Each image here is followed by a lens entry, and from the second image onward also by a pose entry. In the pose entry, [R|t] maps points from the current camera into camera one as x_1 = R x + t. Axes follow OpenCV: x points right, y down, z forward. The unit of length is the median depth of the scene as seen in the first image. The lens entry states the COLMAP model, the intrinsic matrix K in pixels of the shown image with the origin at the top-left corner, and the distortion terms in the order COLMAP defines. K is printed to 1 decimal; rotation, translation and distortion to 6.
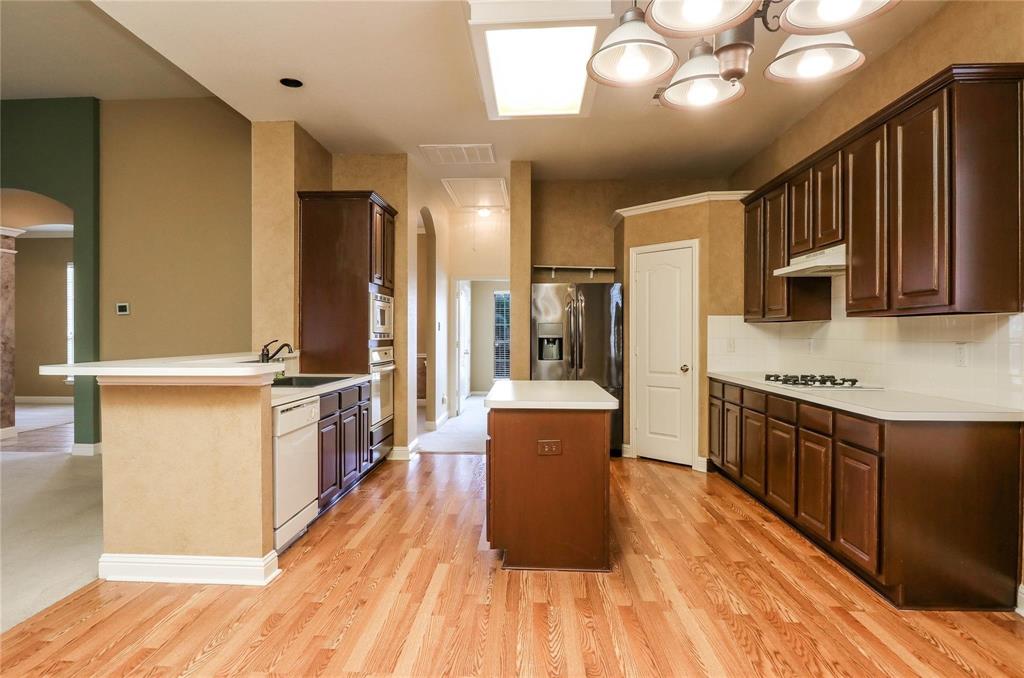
lens RADIAL K [[601.9, 0, 490.9], [0, 601.9, 334.5], [0, 0, 1]] dist [-0.019094, -0.003560]
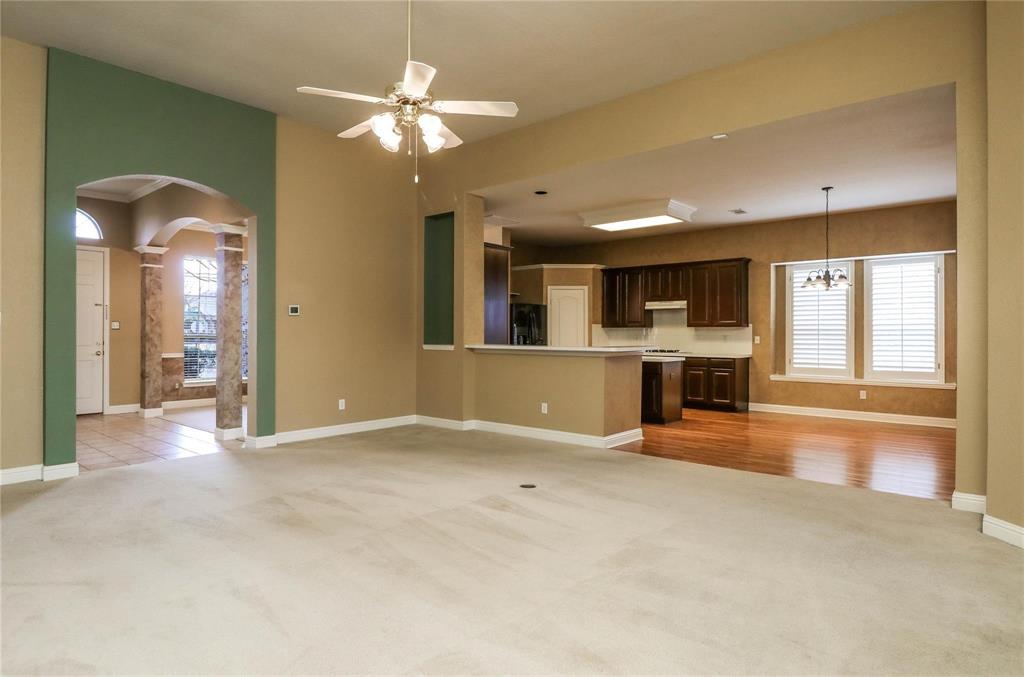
lens RADIAL K [[573.5, 0, 556.1], [0, 573.5, 332.5], [0, 0, 1]] dist [-0.005392, -0.007875]
pose [[0.556740, 0.002447, 0.830683, -1.339602], [0.000277, 0.999995, -0.003131, 0.002833], [-0.830687, 0.001974, 0.556736, 0.015809]]
